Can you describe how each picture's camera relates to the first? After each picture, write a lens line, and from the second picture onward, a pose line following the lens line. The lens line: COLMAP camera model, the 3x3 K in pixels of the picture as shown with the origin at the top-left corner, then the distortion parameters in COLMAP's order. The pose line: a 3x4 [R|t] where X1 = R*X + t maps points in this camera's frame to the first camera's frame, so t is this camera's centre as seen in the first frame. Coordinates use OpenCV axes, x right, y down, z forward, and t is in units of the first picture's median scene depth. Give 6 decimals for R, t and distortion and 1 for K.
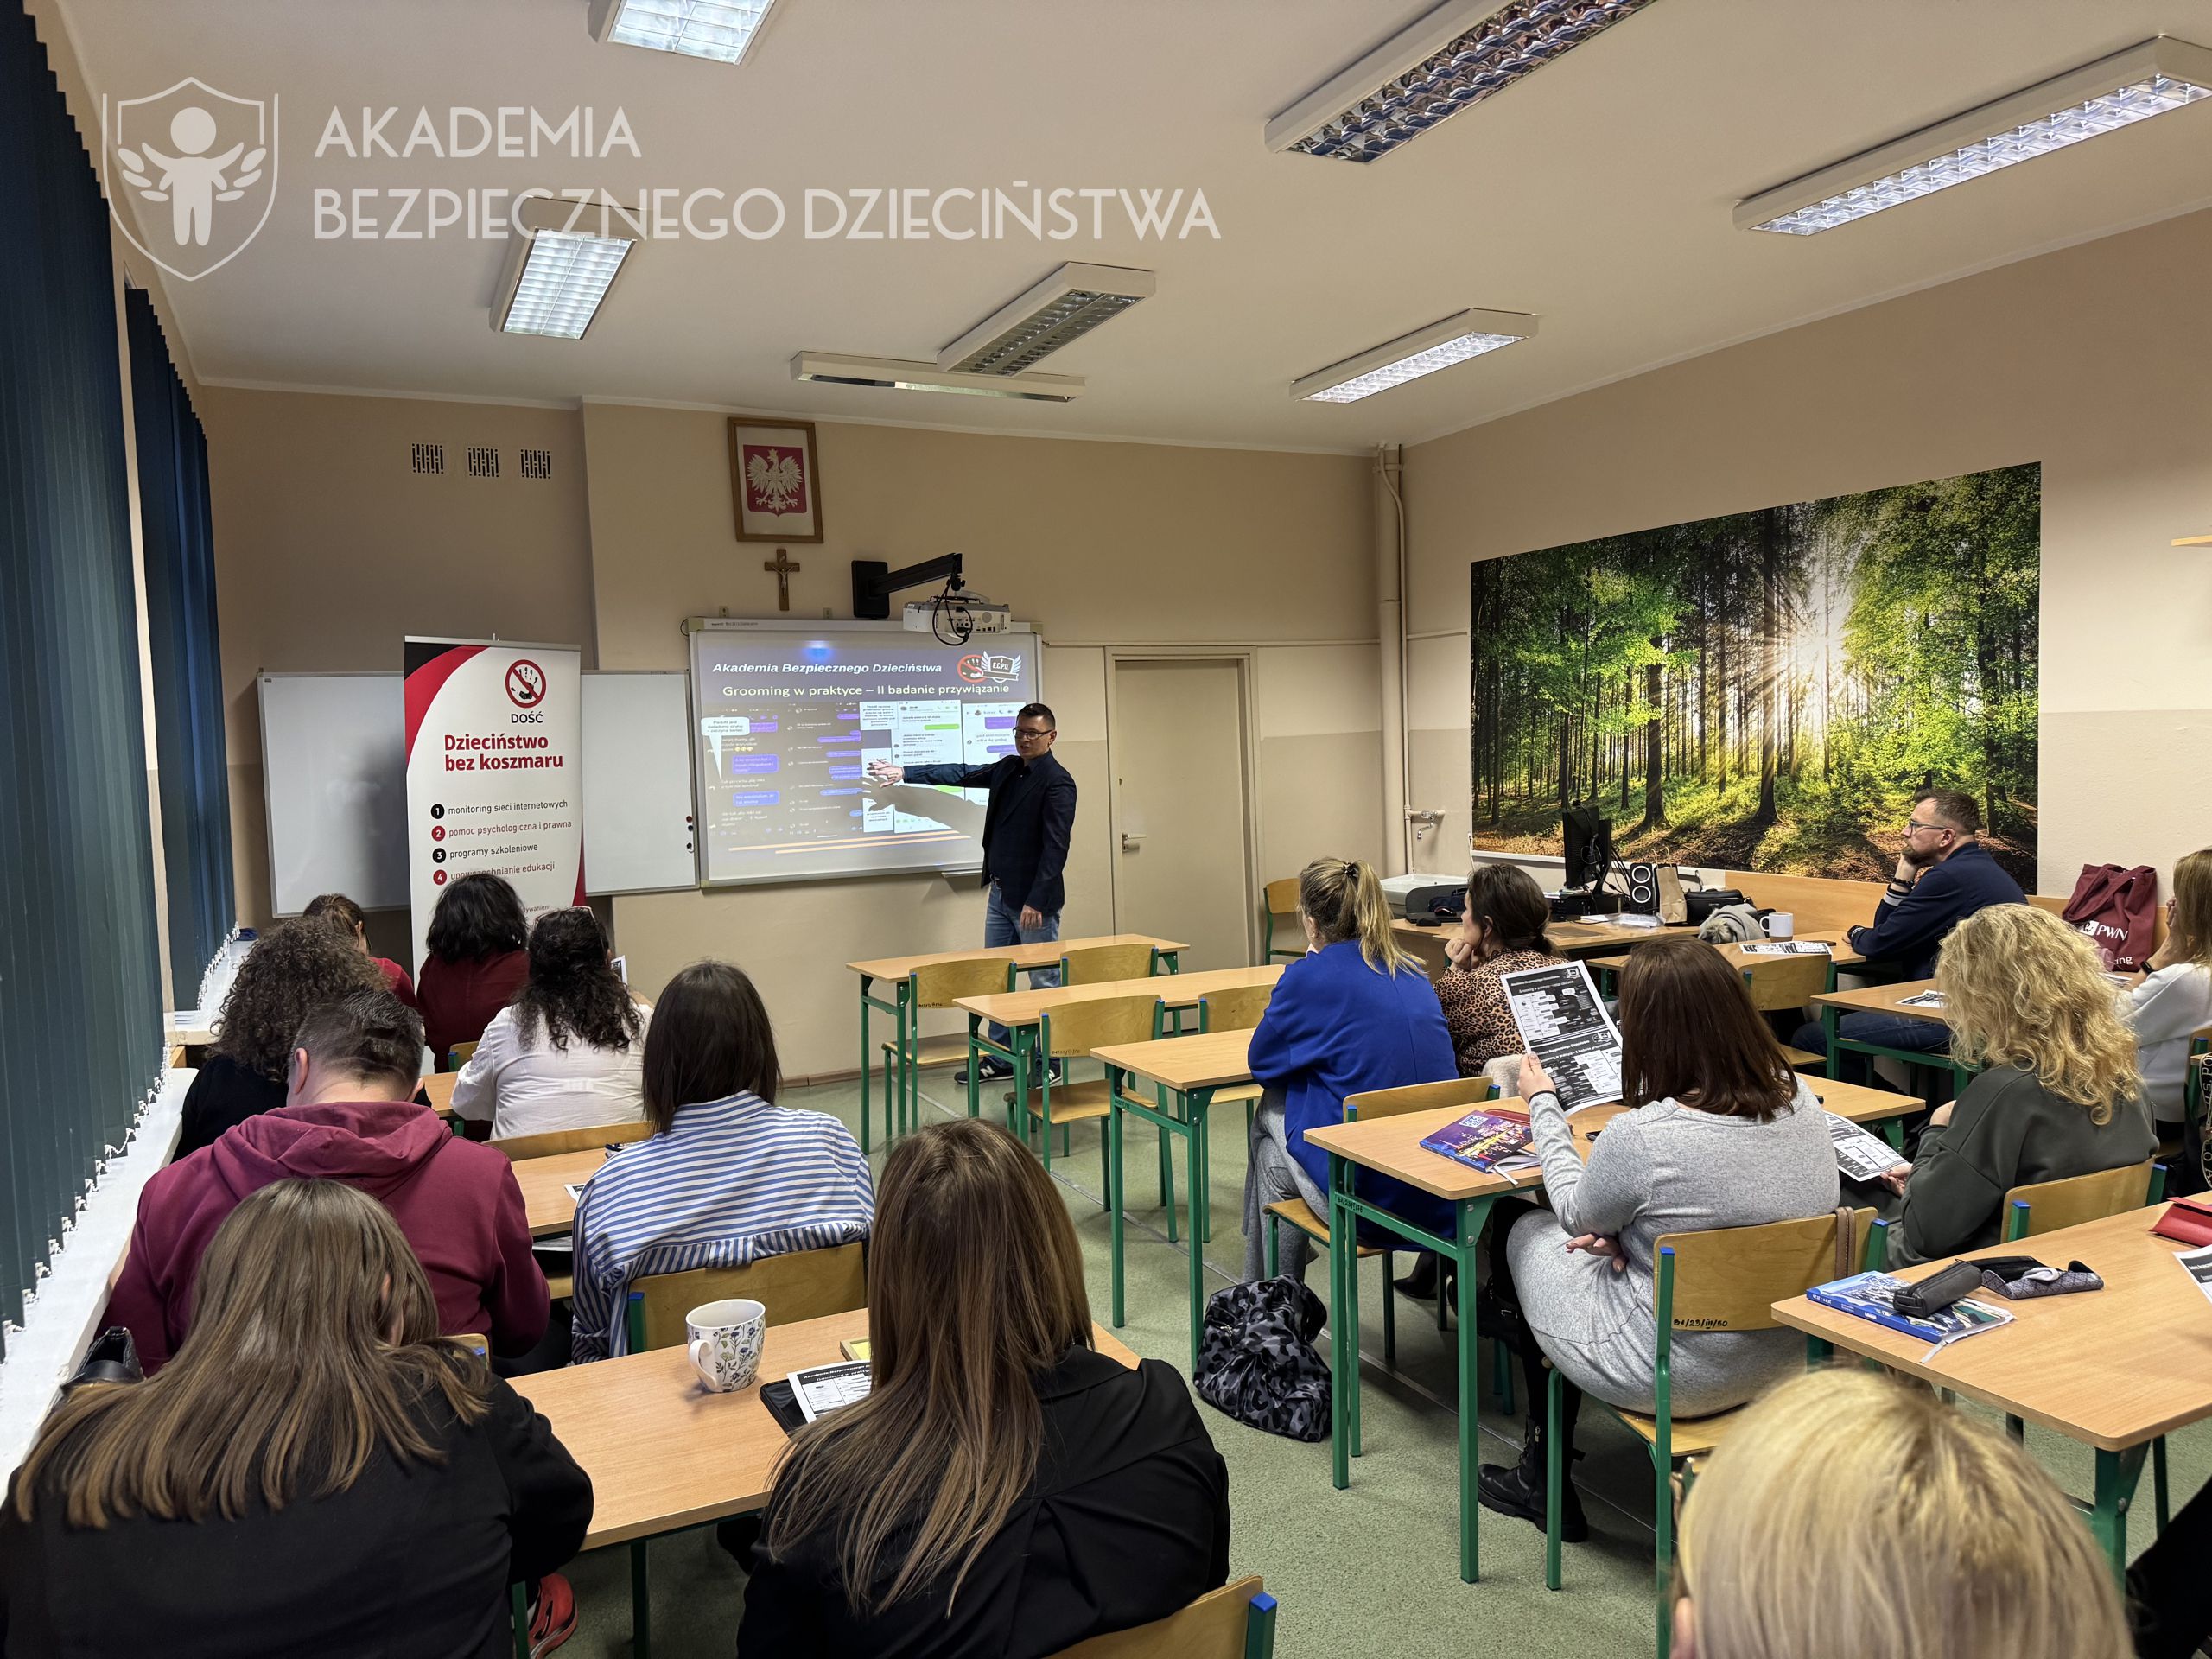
lens RADIAL K [[1543.2, 0, 1125.1], [0, 1543.2, 834.1], [0, 0, 1]] dist [0.115651, -0.002295]
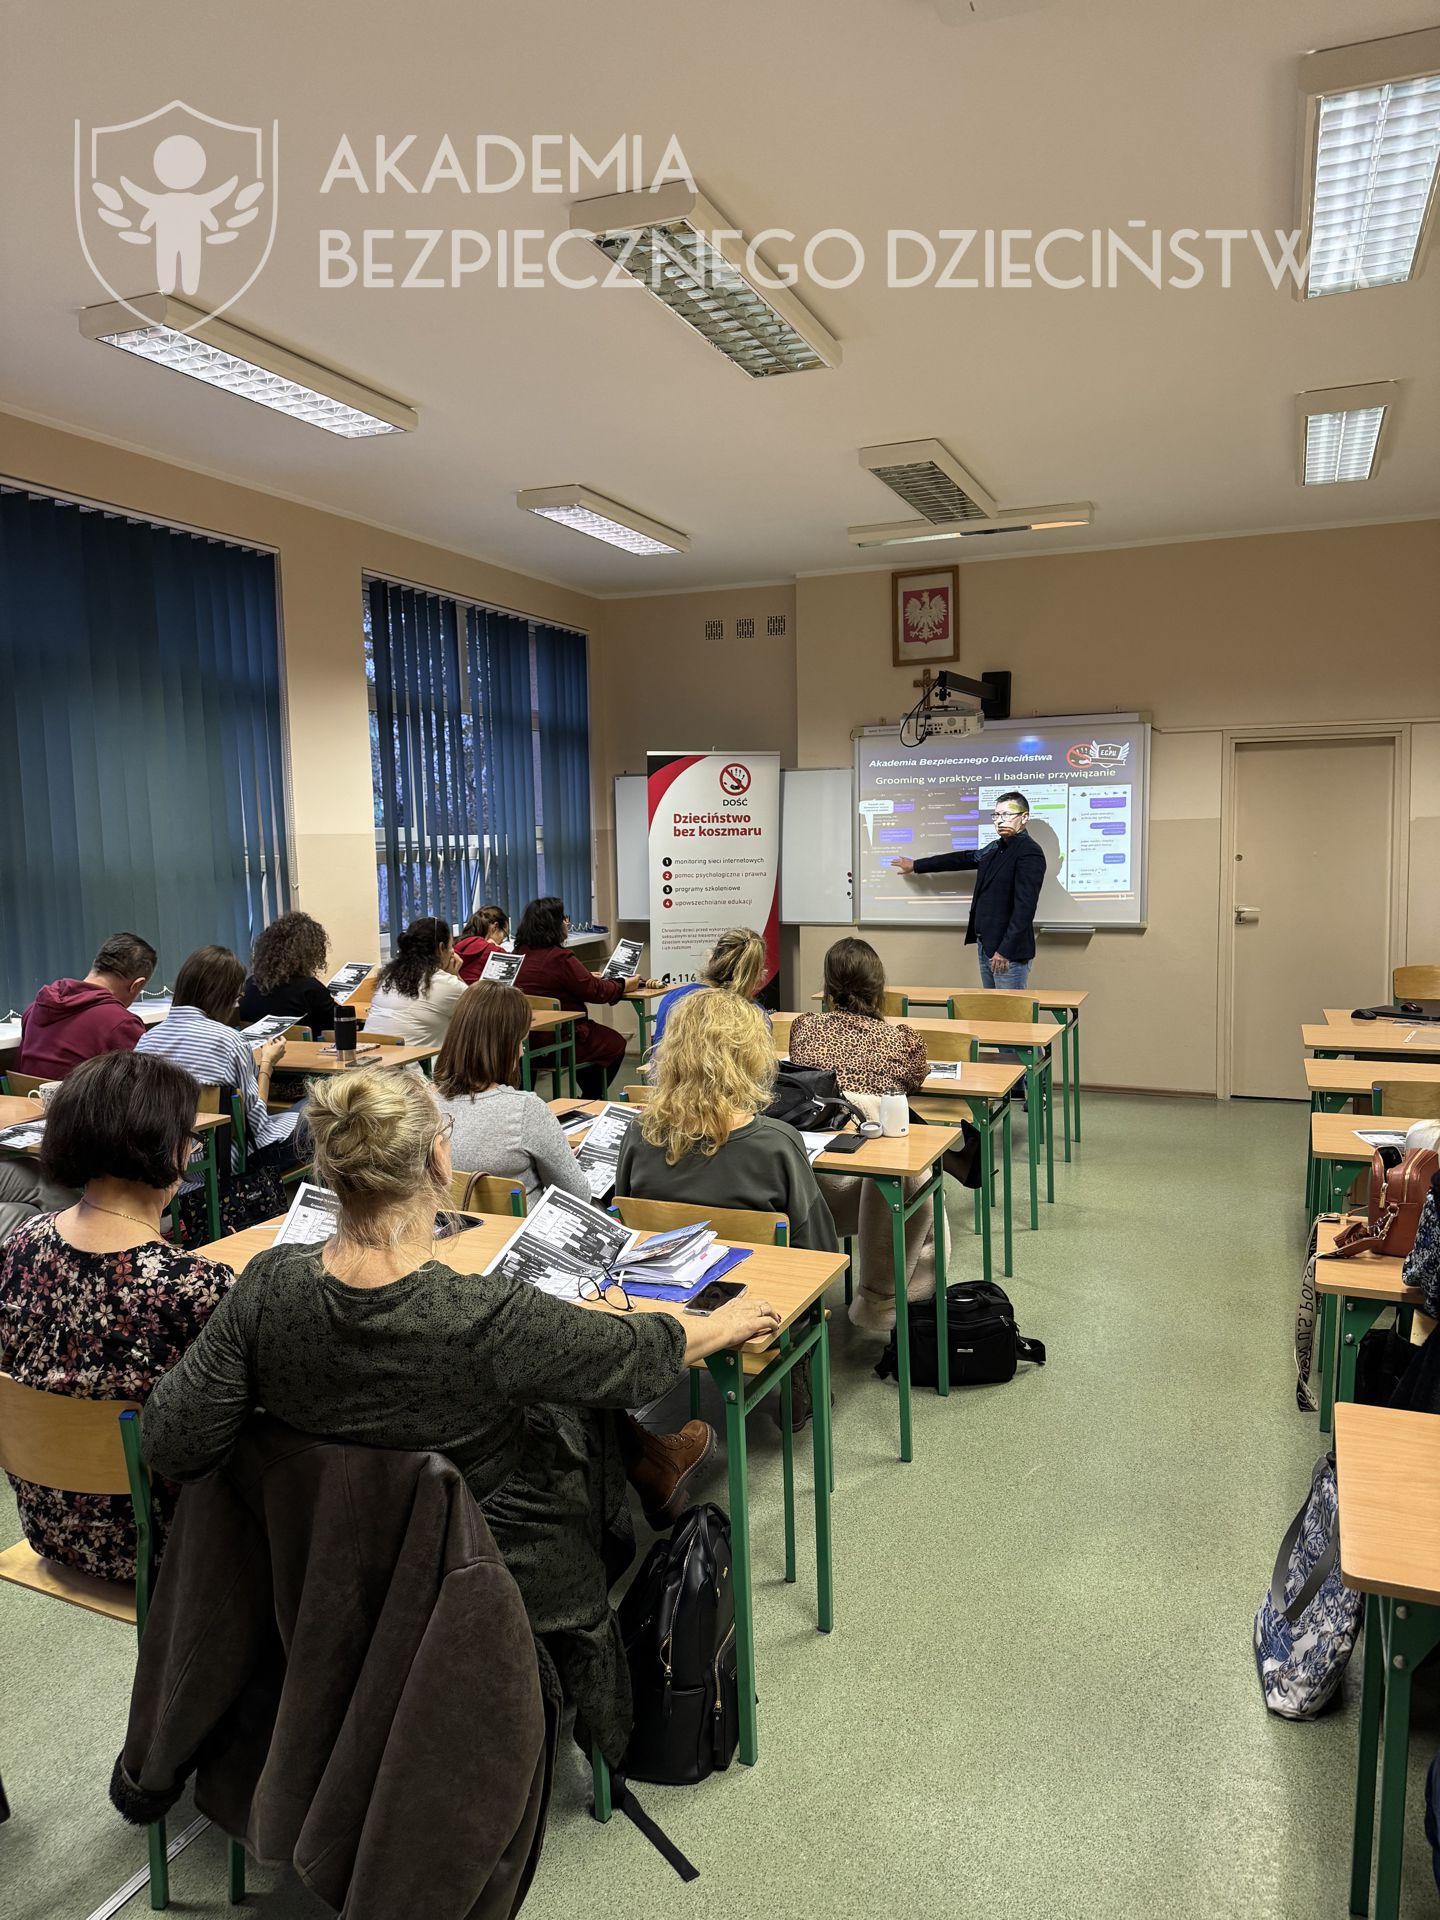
lens RADIAL K [[1339.5, 0, 720.0], [0, 1339.5, 960.0], [0, 0, 1]] dist [0.115651, -0.002295]
pose [[0.653021, 0.095115, -0.751344, 0.543283], [-0.050868, 0.995350, 0.081794, -0.025549], [0.755630, -0.015194, 0.654823, 0.131534]]
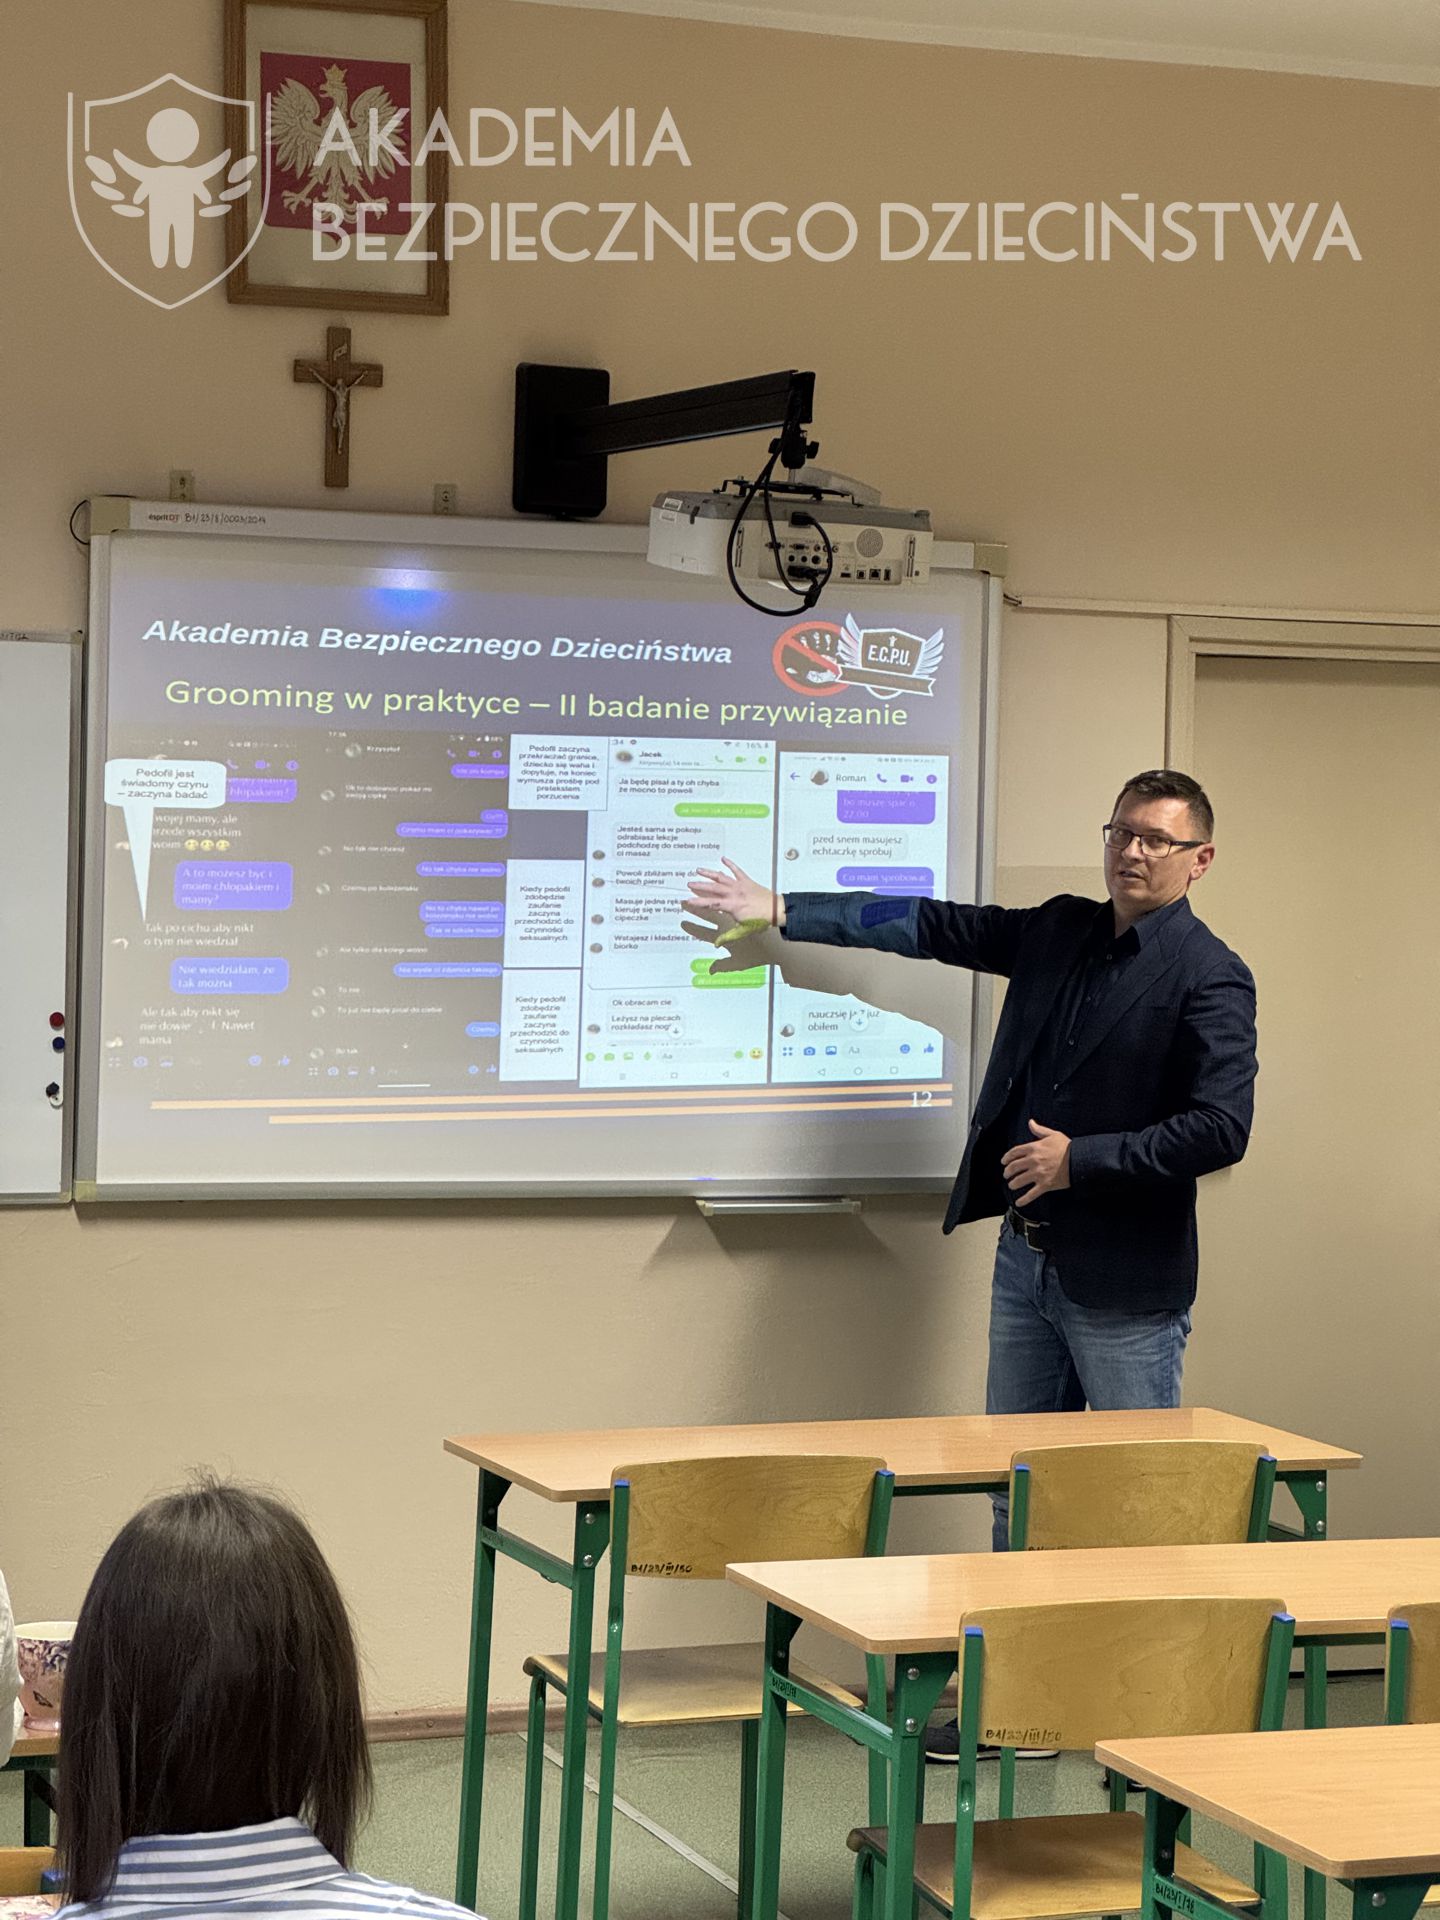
lens RADIAL K [[4343.6, 0, 720.0], [0, 4343.6, 960.0], [0, 0, 1]] dist [-0.147212, 4.295271]
pose [[0.992733, 0.061045, -0.103700, -0.008702], [-0.063265, 0.997830, -0.018249, -0.015220], [0.102361, 0.024677, 0.994441, -0.042939]]
